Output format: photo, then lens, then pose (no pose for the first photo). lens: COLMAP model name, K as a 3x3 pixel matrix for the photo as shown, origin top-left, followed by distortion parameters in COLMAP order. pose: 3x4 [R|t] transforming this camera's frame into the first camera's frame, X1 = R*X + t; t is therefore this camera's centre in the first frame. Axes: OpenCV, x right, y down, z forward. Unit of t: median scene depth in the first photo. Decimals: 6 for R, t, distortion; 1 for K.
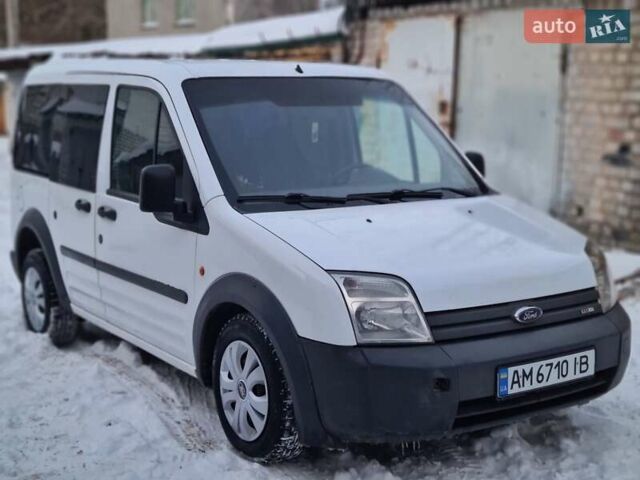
lens RADIAL K [[968.9, 0, 319.5], [0, 968.9, 267.8], [0, 0, 1]] dist [0.131535, -0.079640]
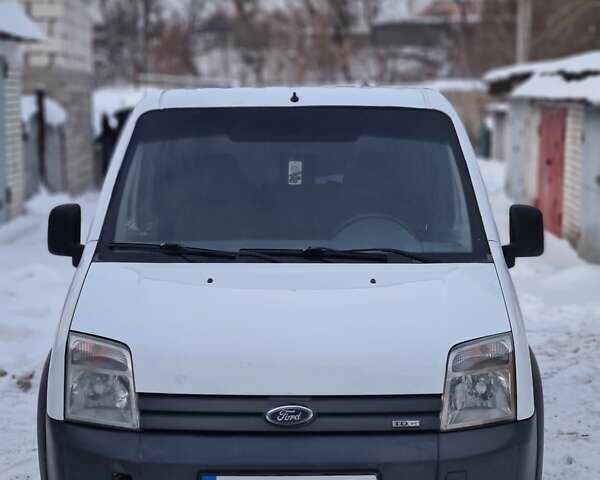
lens RADIAL K [[1254.3, 0, 300.0], [0, 1254.3, 240.0], [0, 0, 1]] dist [0.074861, 0.085269]
pose [[0.827523, 0.054791, -0.558752, 0.765080], [-0.098325, 0.993989, -0.048151, -0.042316], [0.552755, 0.094786, 0.827935, 0.169535]]
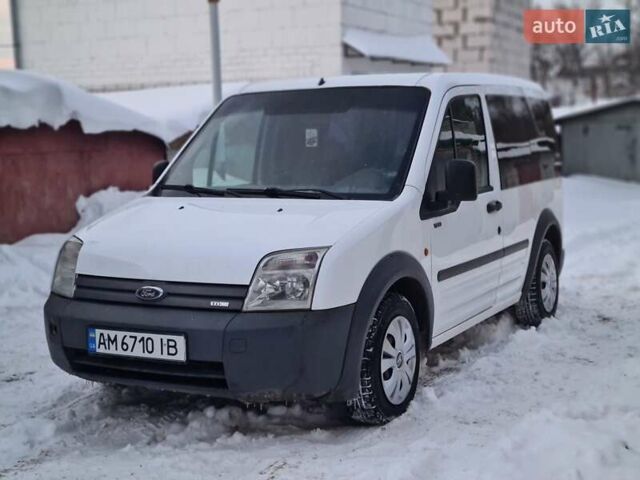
lens RADIAL K [[968.9, 0, 319.5], [0, 968.9, 267.8], [0, 0, 1]] dist [0.131535, -0.079640]
pose [[0.476430, 0.109233, -0.872400, 1.271344], [-0.138186, 0.989223, 0.048394, -0.061187], [0.868285, 0.097497, 0.486390, 0.621876]]
